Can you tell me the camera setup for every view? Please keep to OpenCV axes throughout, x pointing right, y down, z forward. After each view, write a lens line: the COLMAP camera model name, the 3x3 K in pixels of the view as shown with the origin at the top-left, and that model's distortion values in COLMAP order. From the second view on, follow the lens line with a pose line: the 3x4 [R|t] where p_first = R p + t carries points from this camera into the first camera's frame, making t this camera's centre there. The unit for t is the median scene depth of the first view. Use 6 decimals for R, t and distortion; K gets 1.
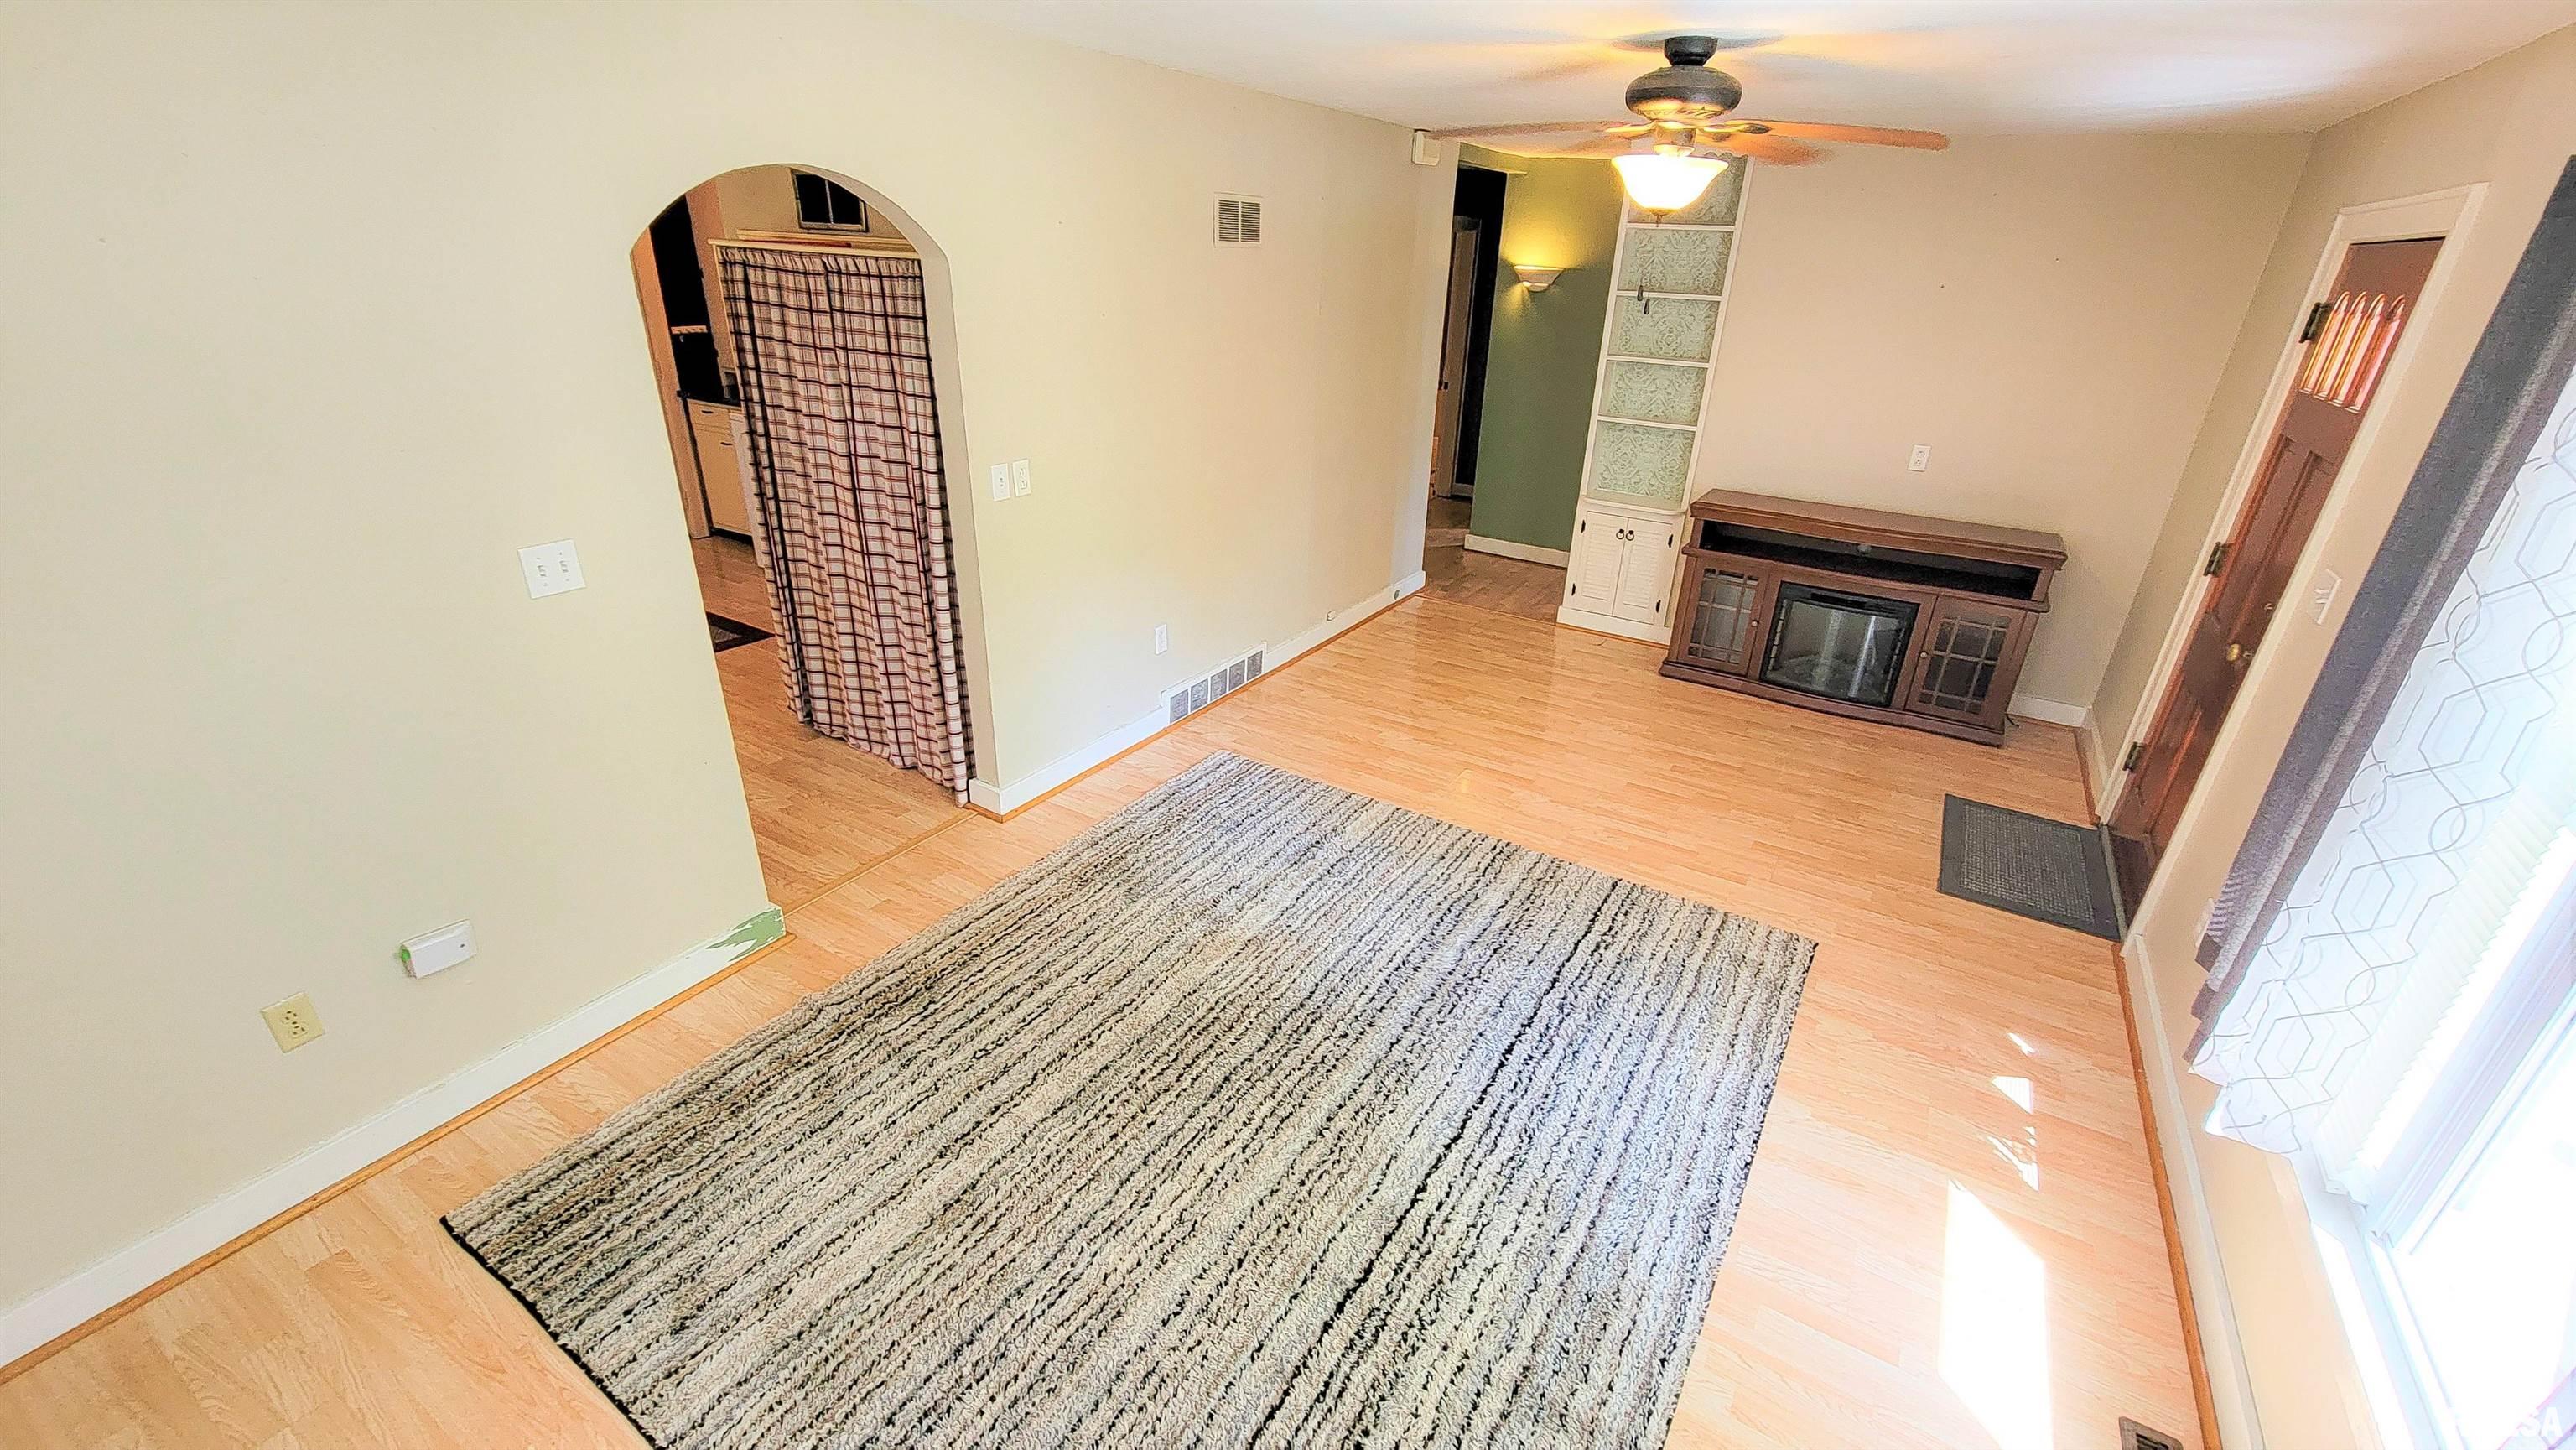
lens RADIAL K [[1059.4, 0, 1310.1], [0, 1059.4, 731.4], [0, 0, 1]] dist [0.000588, -0.000022]
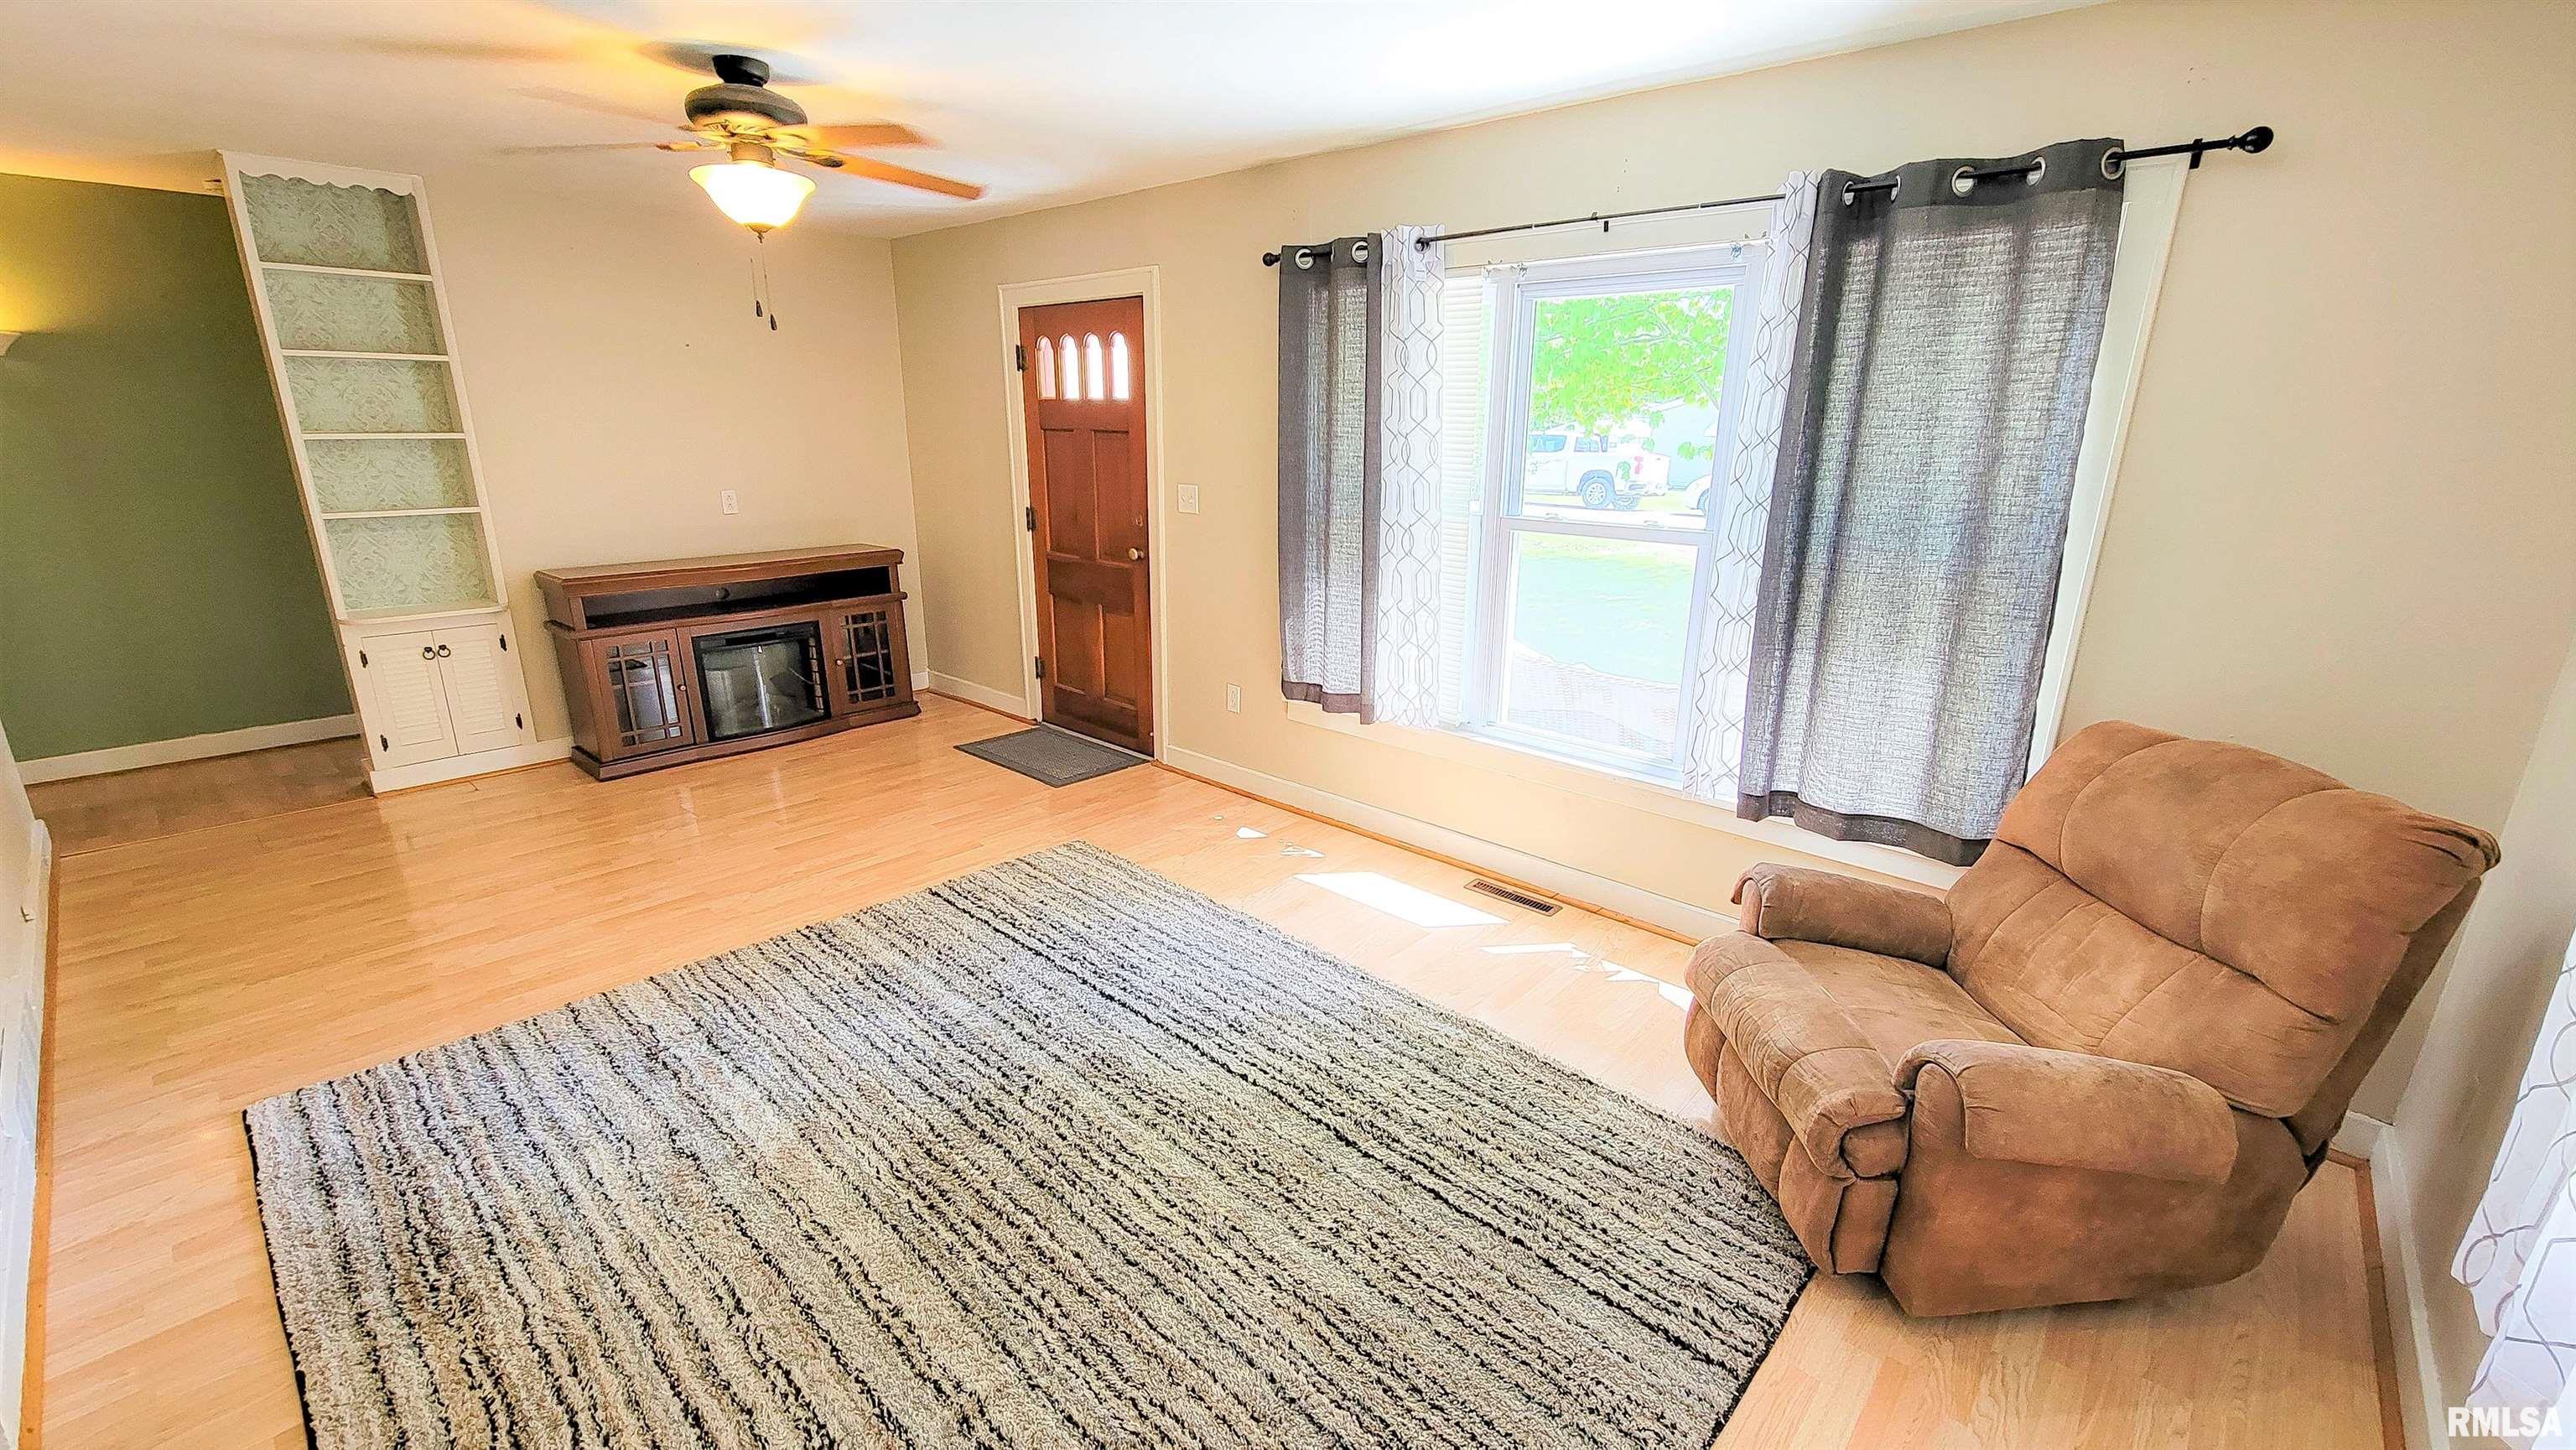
lens RADIAL K [[1059.4, 0, 1310.1], [0, 1059.4, 731.4], [0, 0, 1]] dist [0.000588, -0.000022]
pose [[0.200712, -0.316700, 0.927047, -0.494807], [0.408518, 0.887157, 0.214626, -0.057367], [-0.890409, 0.335638, 0.307441, 0.306579]]
